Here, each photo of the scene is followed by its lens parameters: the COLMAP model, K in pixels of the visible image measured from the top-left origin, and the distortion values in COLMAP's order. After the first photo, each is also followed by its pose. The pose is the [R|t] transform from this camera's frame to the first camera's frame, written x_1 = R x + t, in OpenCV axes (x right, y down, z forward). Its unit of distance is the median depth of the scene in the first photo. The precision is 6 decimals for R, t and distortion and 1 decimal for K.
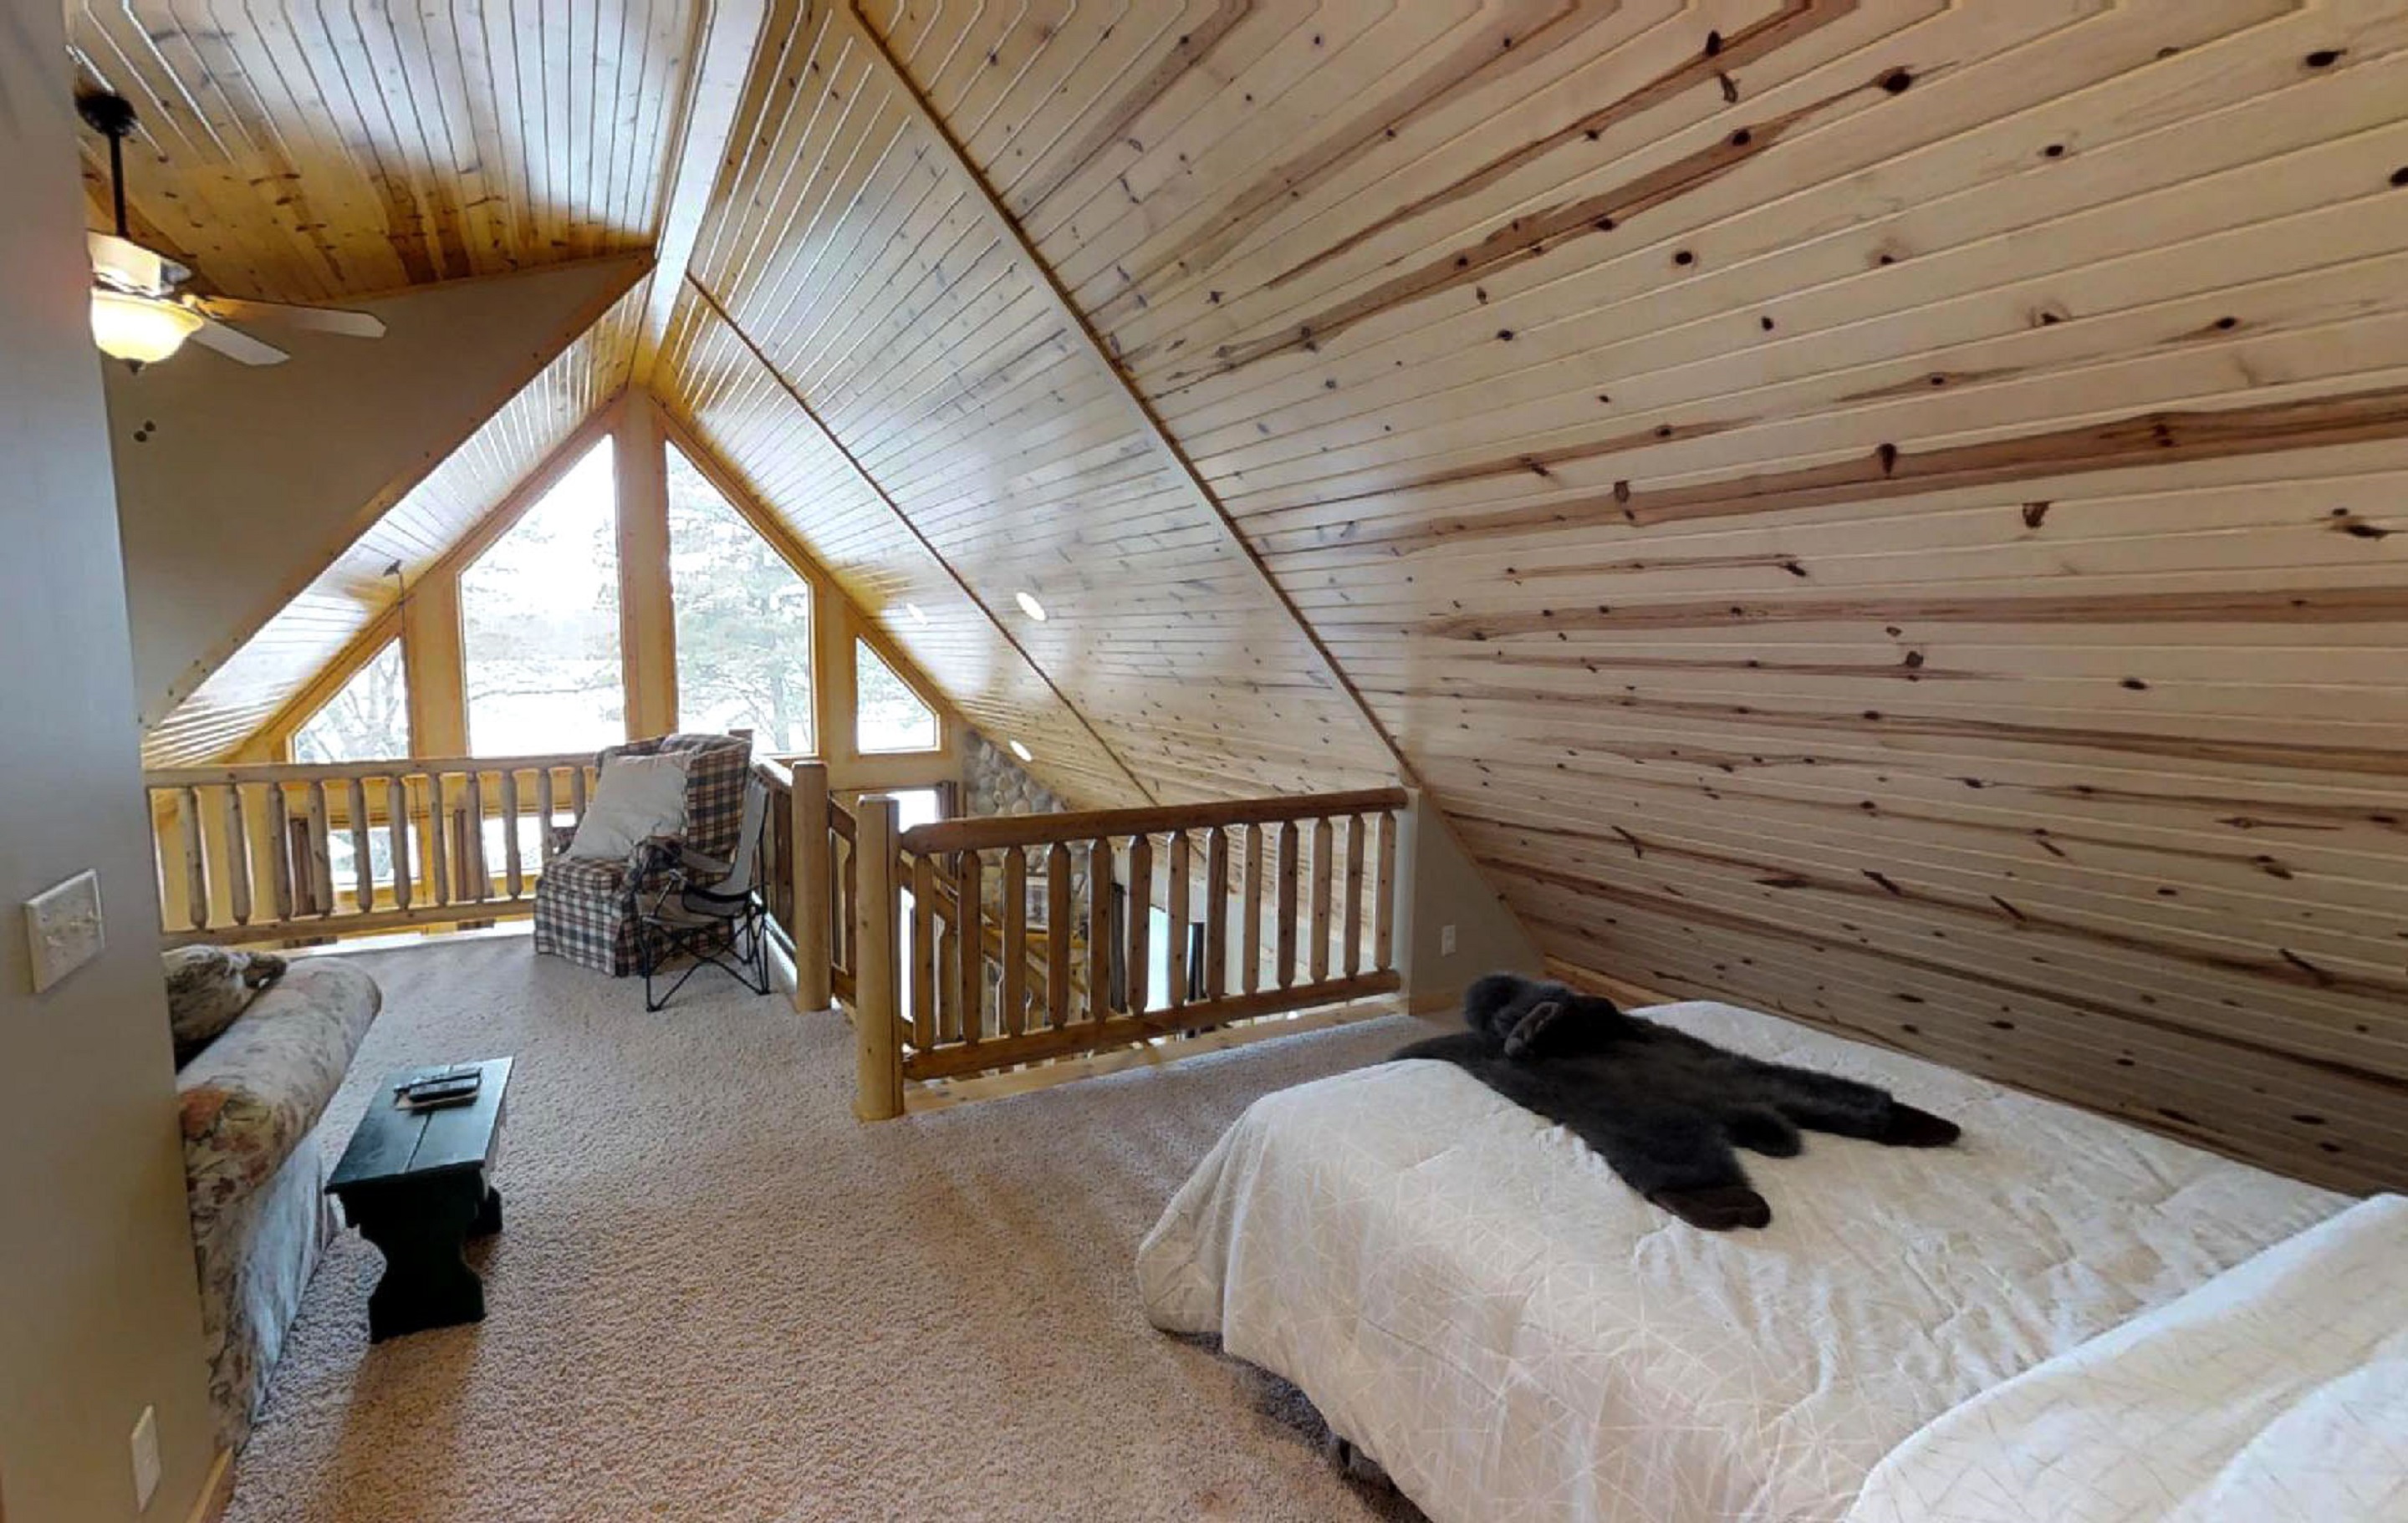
lens RADIAL K [[1040.2, 0, 1041.0], [0, 1040.2, 768.3], [0, 0, 1]] dist [0.002786, -0.000395]
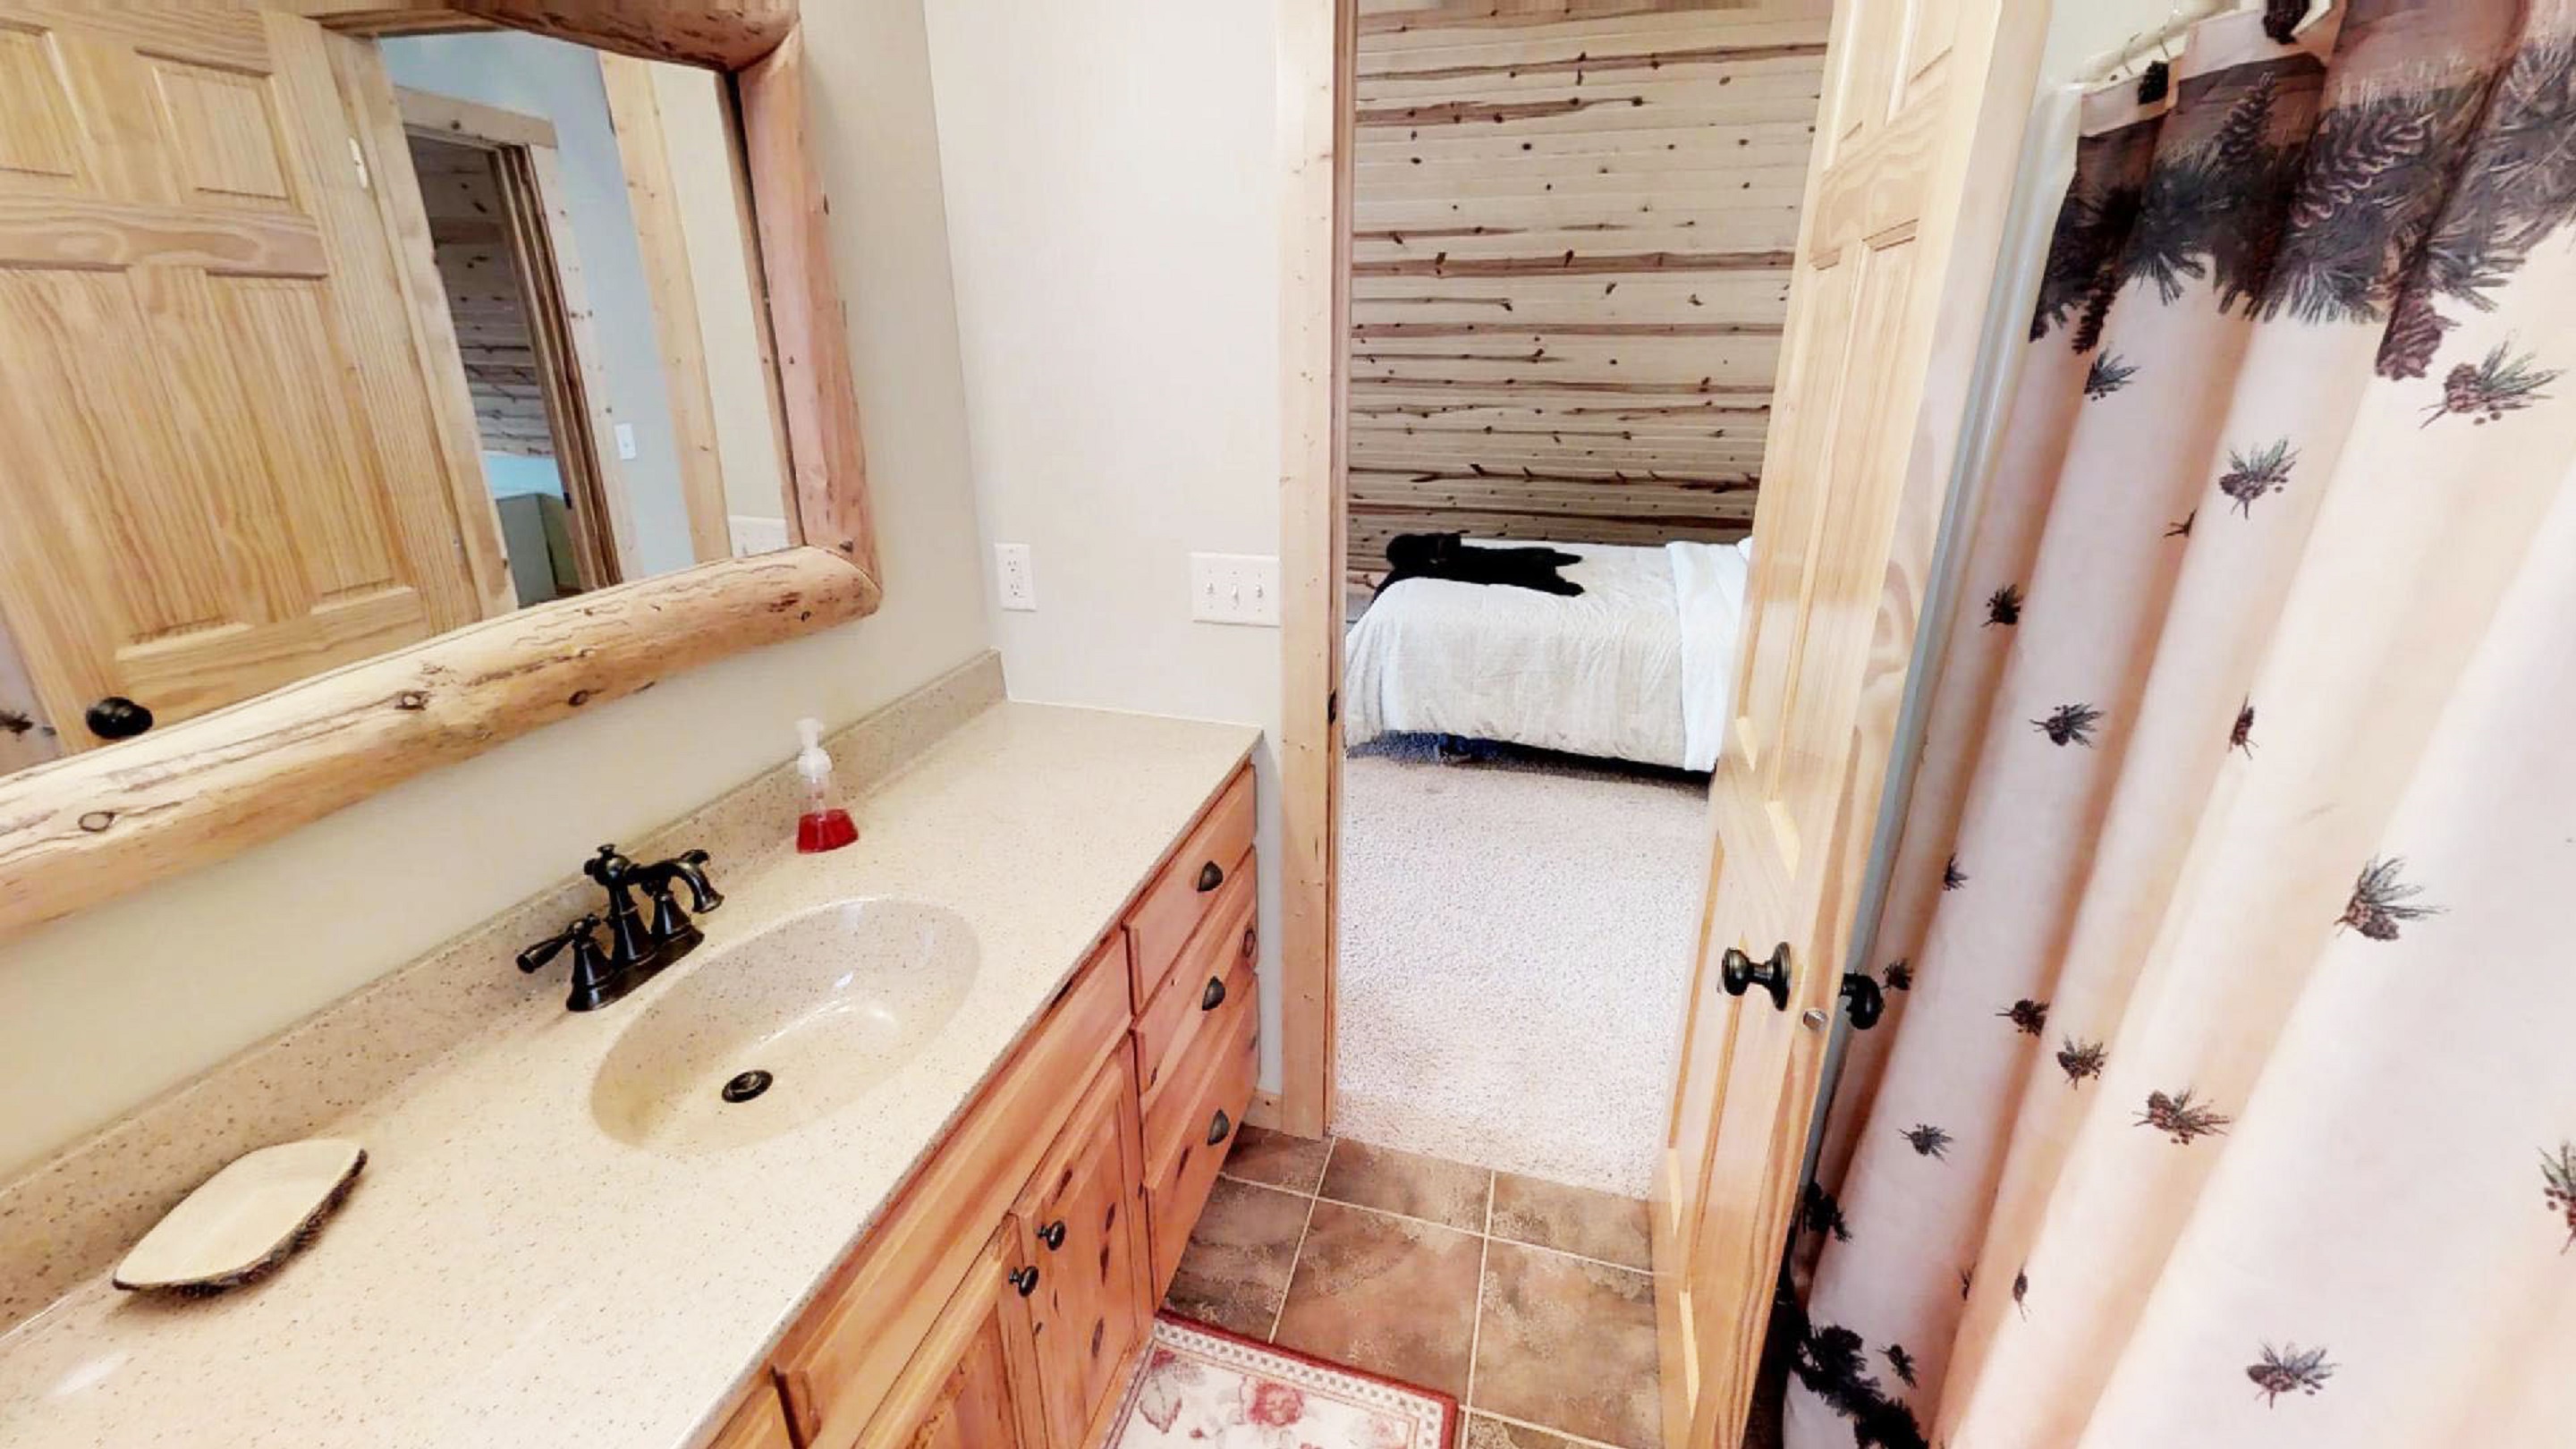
lens RADIAL K [[997.0, 0, 1302.8], [0, 997.0, 710.5], [0, 0, 1]] dist [0.008684, 0.000222]
pose [[0.640029, -0.267793, 0.720174, -1.076681], [0.093651, 0.957498, 0.272812, -0.003315], [-0.762622, -0.107162, 0.637905, -0.032347]]
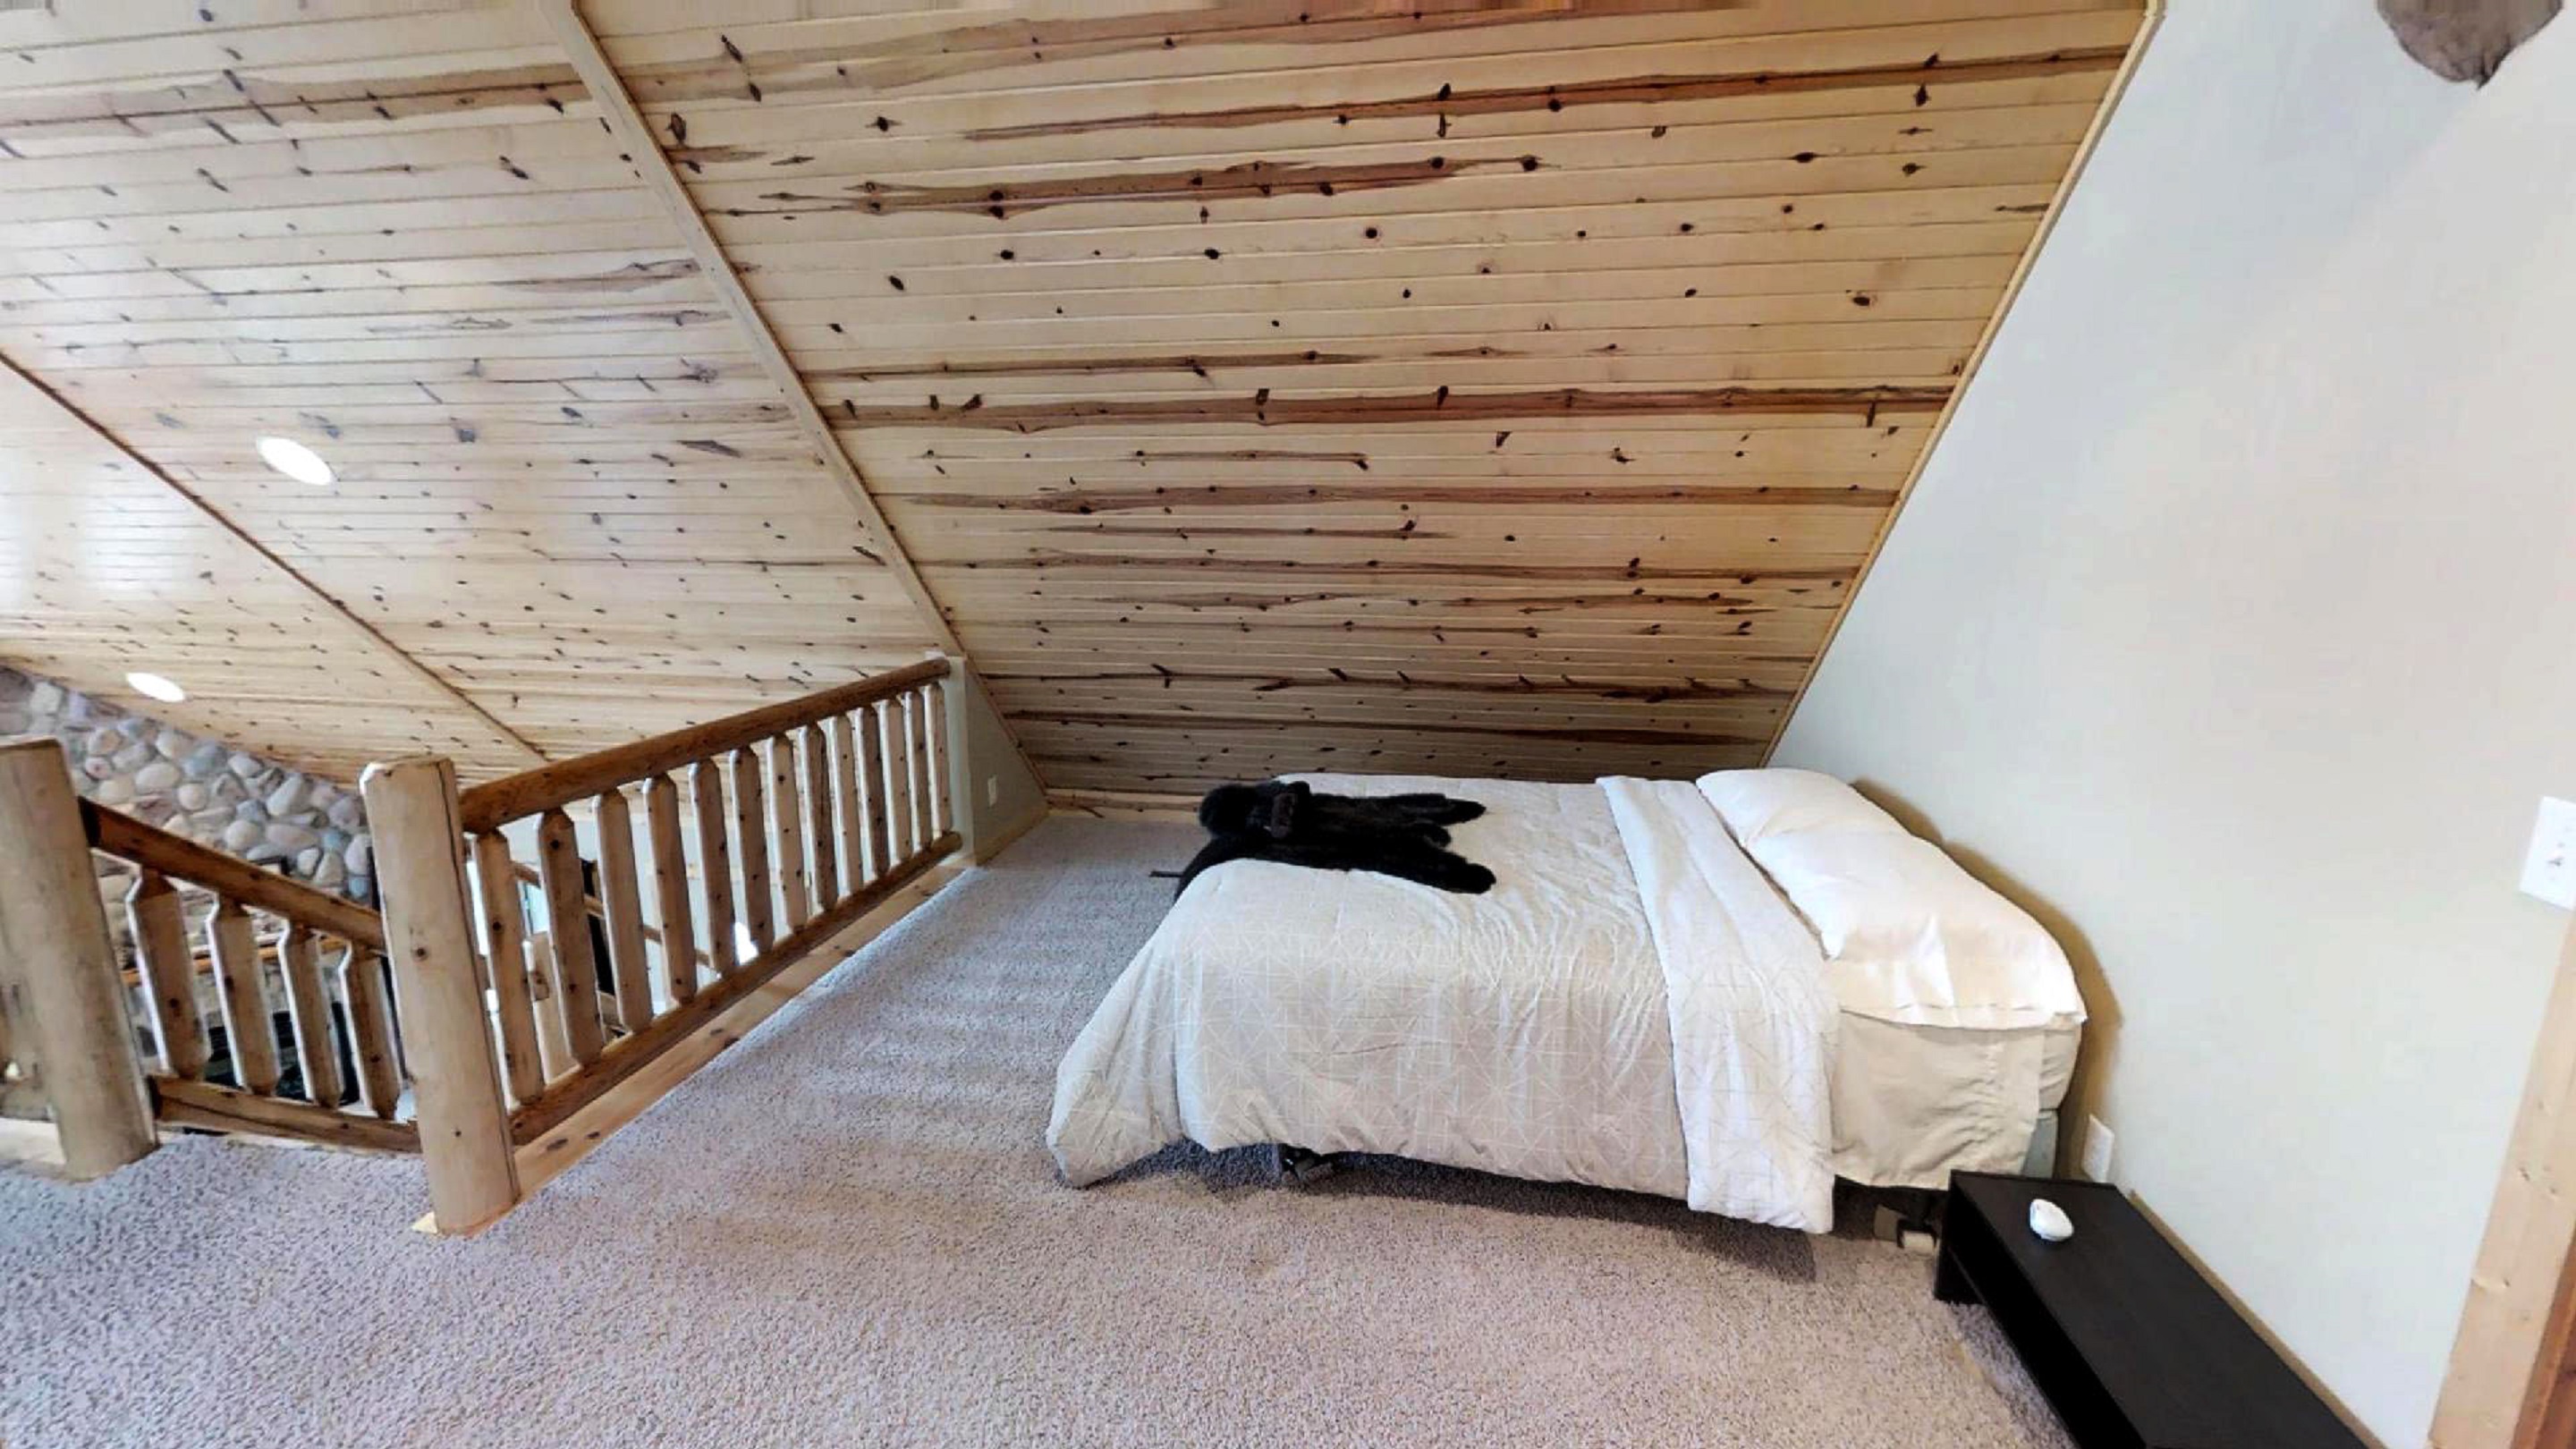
lens RADIAL K [[997.0, 0, 1296.5], [0, 997.0, 720.0], [0, 0, 1]] dist [0.008684, 0.000222]
pose [[0.559374, -0.169703, 0.811358, -0.484864], [0.102072, 0.985471, 0.135749, -0.033728], [-0.822607, 0.006883, 0.568569, 0.258018]]
